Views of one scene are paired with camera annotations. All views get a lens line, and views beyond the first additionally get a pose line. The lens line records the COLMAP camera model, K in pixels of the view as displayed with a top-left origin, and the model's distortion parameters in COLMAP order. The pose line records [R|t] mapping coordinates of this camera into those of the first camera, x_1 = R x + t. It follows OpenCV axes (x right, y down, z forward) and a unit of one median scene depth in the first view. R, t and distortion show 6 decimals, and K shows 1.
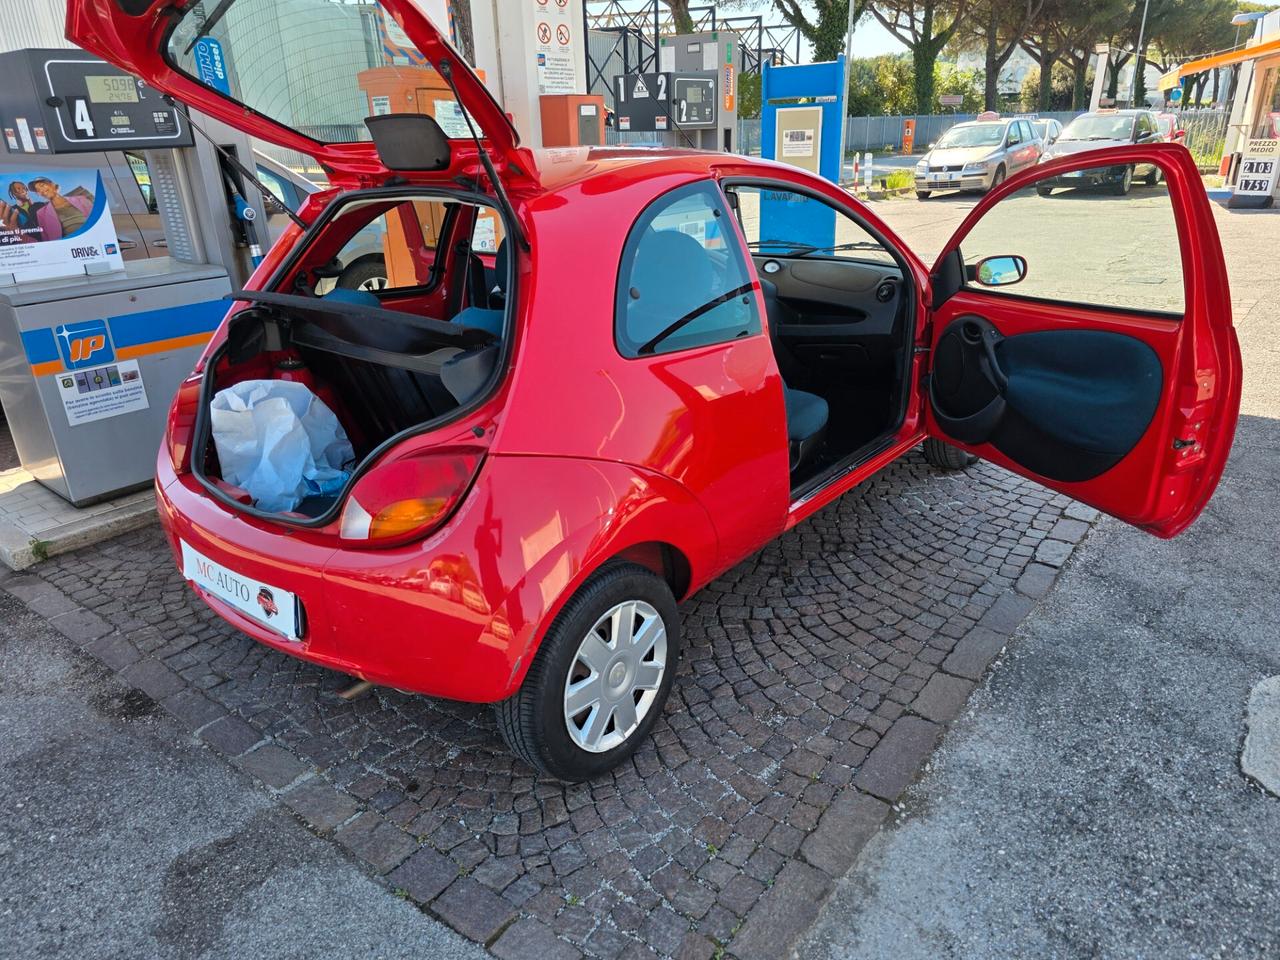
lens RADIAL K [[868.4, 0, 658.6], [0, 868.4, 470.6], [0, 0, 1]] dist [0.046558, -0.043209]
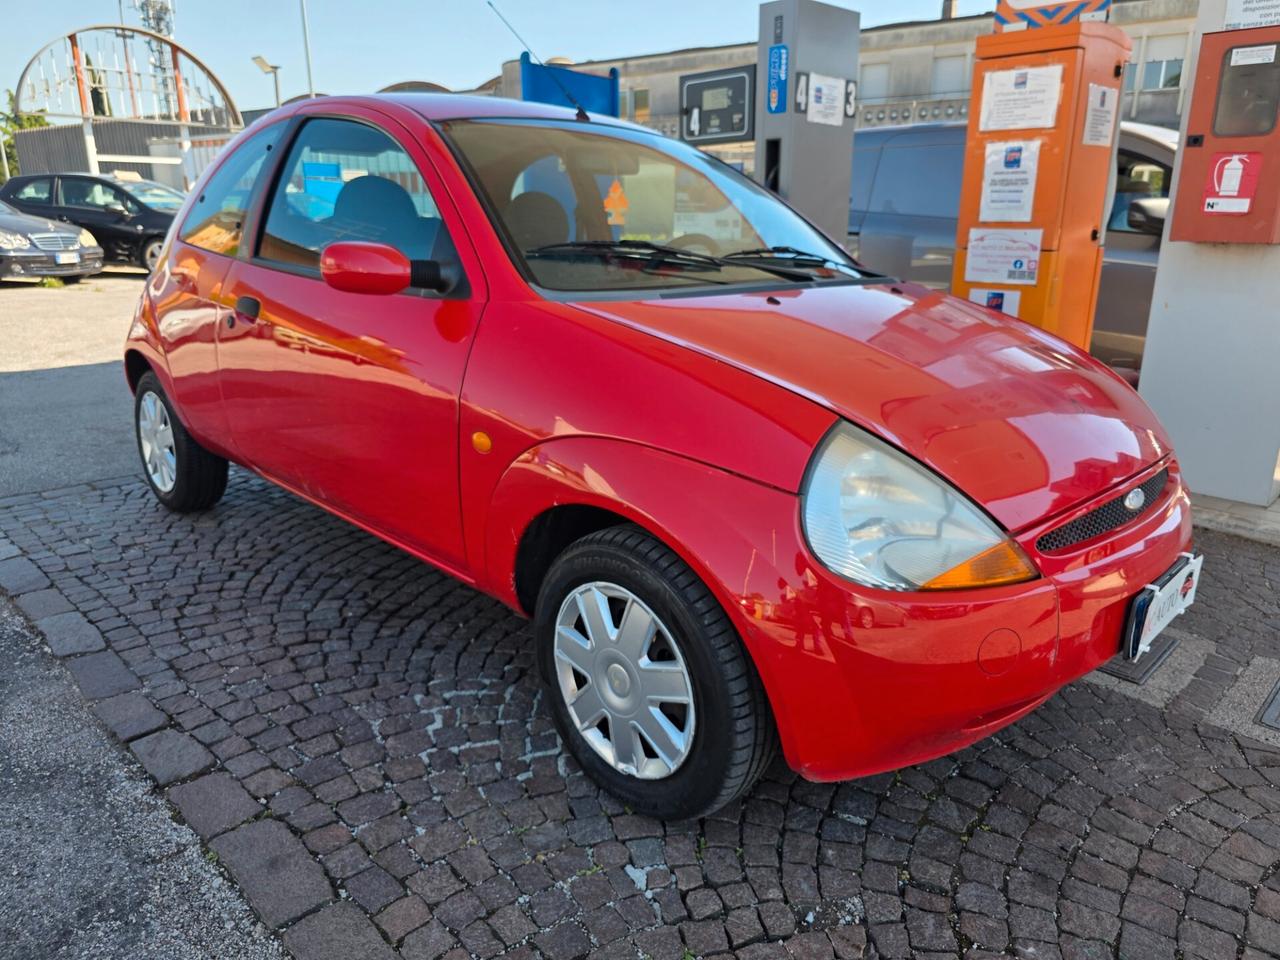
lens RADIAL K [[868.4, 0, 652.0], [0, 868.4, 468.7], [0, 0, 1]] dist [0.046558, -0.043209]
pose [[-0.106205, 0.299671, -0.948113, 1.031758], [-0.371371, 0.872553, 0.317389, -0.413433], [0.922390, 0.385810, 0.018620, 1.384951]]
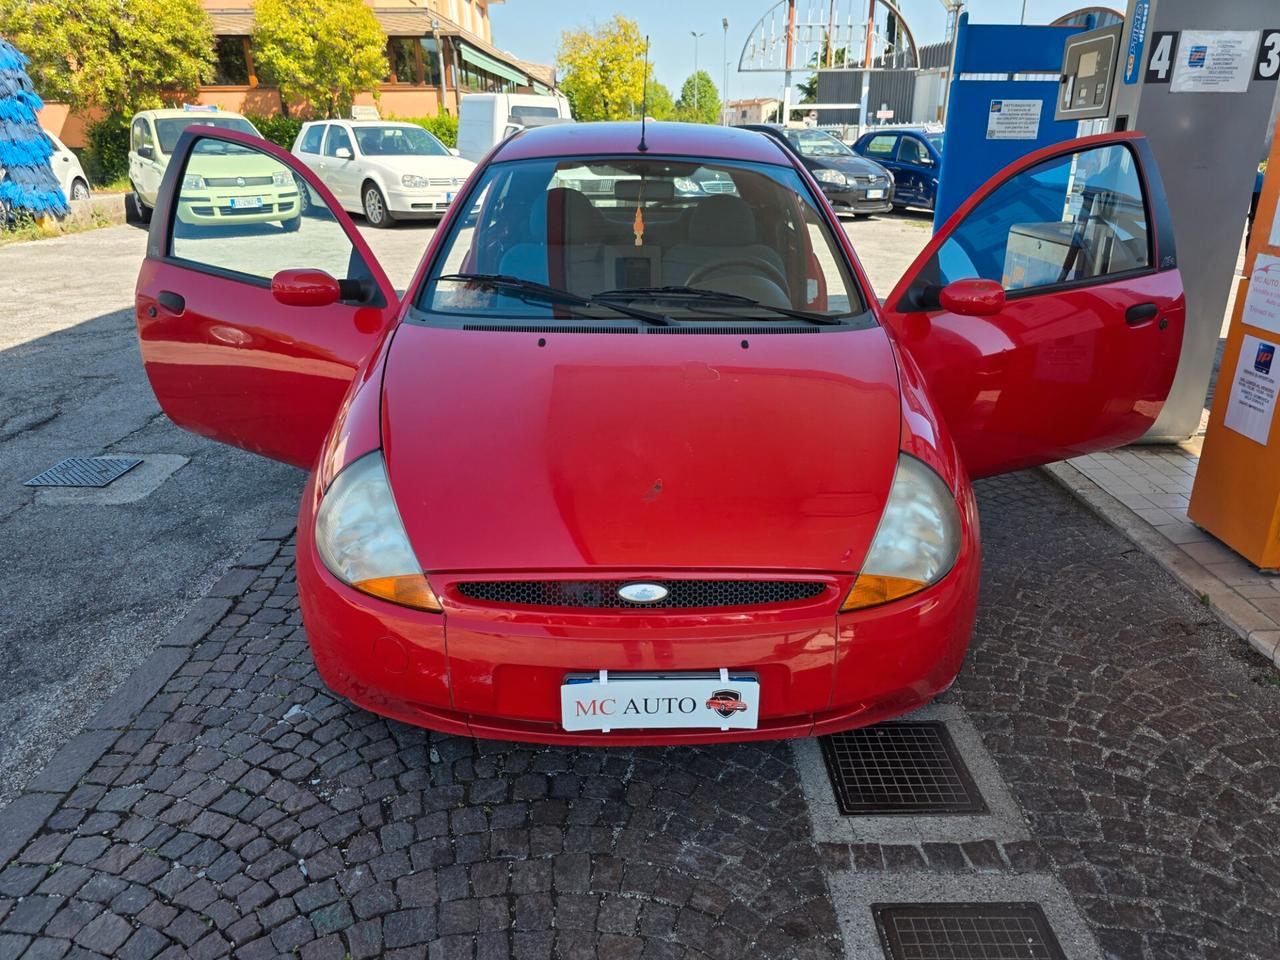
lens RADIAL K [[868.4, 0, 668.8], [0, 868.4, 487.6], [0, 0, 1]] dist [0.046558, -0.043209]
pose [[-0.766087, 0.261440, -0.587163, 0.752607], [-0.219578, 0.752115, 0.621376, -0.763460], [0.604067, 0.604956, -0.518779, 1.995070]]
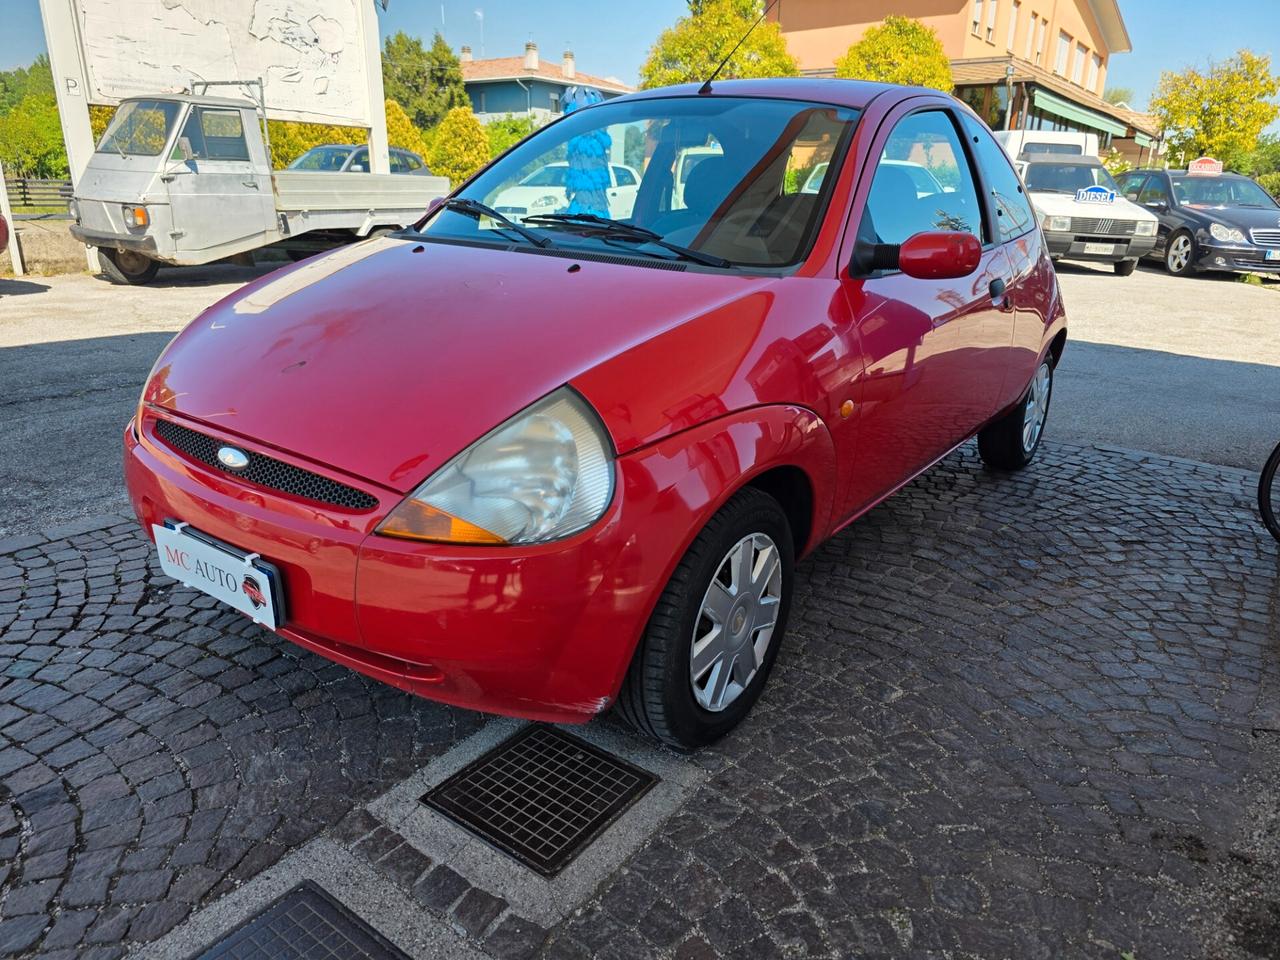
lens RADIAL K [[868.4, 0, 644.9], [0, 868.4, 492.7], [0, 0, 1]] dist [0.046558, -0.043209]
pose [[-0.999100, 0.010503, -0.041091, 0.170480], [-0.018965, 0.755951, 0.654354, -0.704179], [0.037936, 0.654545, -0.755071, 2.189993]]
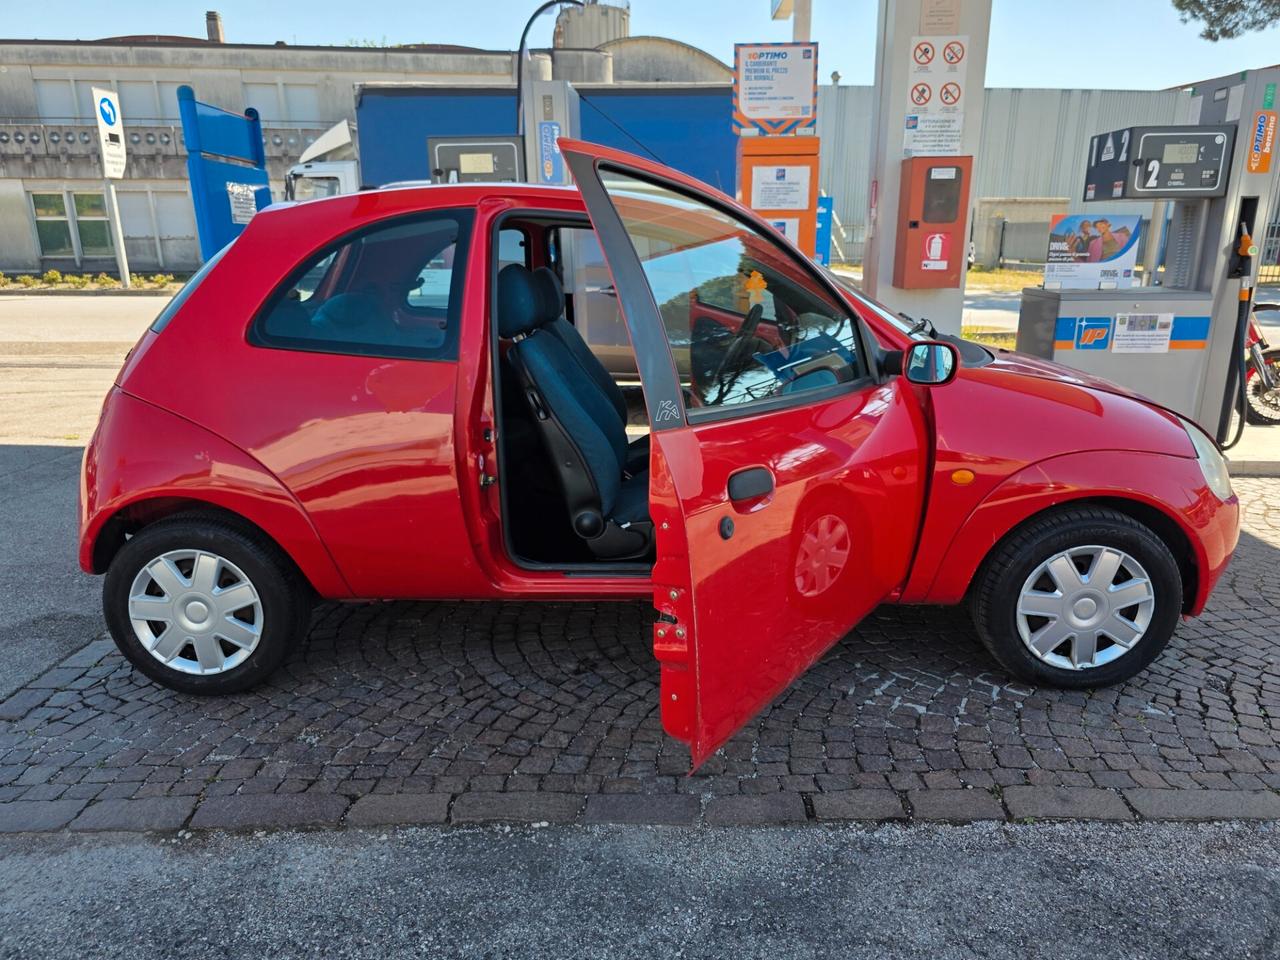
lens RADIAL K [[868.4, 0, 654.7], [0, 868.4, 486.0], [0, 0, 1]] dist [0.046558, -0.043209]
pose [[0.611126, 0.234185, -0.756097, 0.901035], [-0.300637, 0.952322, 0.051968, -0.130026], [0.732218, 0.195552, 0.652393, 0.505296]]
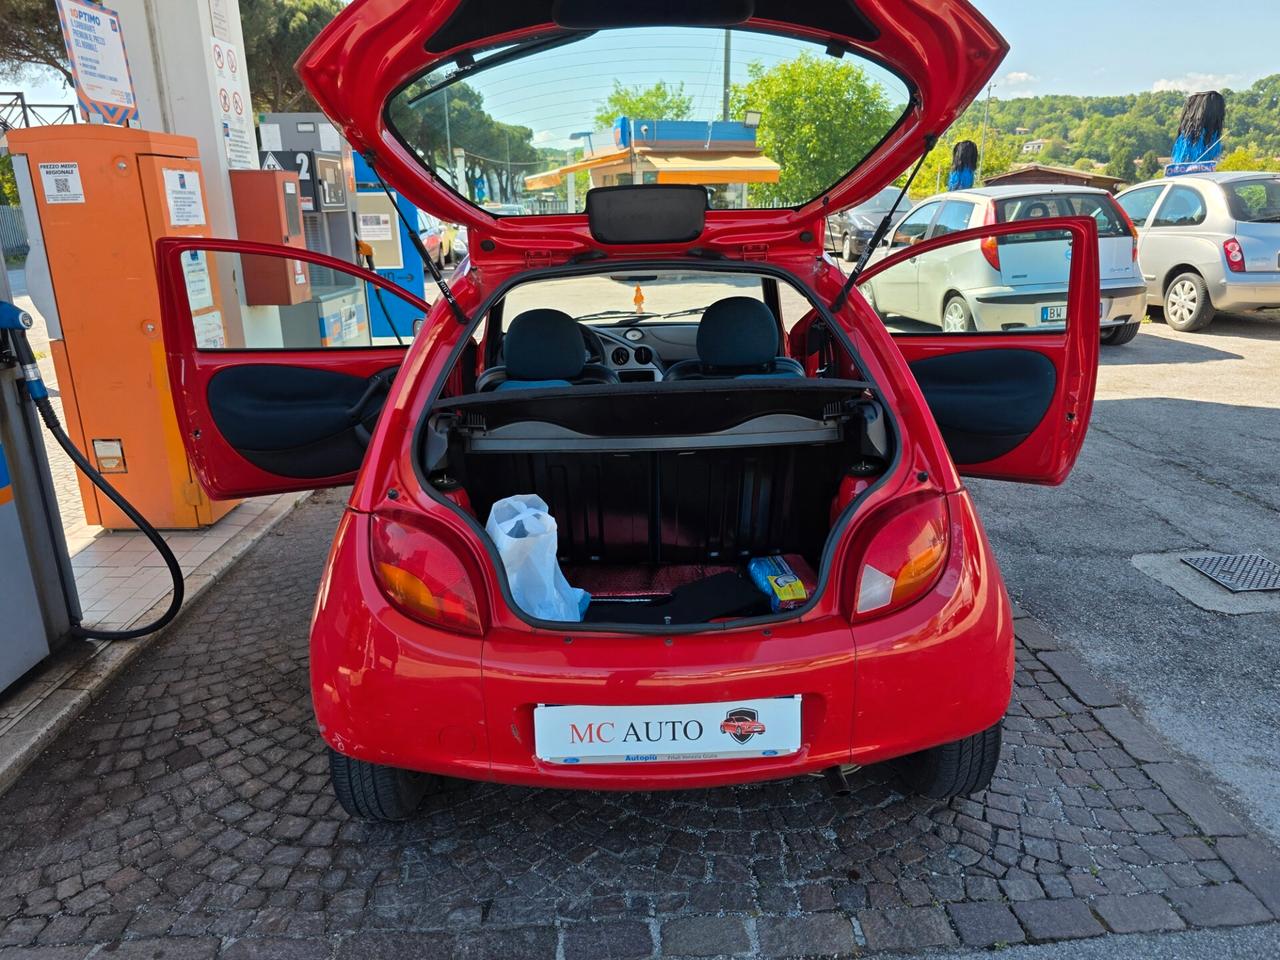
lens RADIAL K [[868.4, 0, 631.4], [0, 868.4, 470.6], [0, 0, 1]] dist [0.046558, -0.043209]
pose [[0.768090, -0.174897, 0.615994, -0.765197], [0.231219, 0.972826, -0.012099, -0.082933], [-0.597140, 0.151723, 0.787658, 0.262437]]
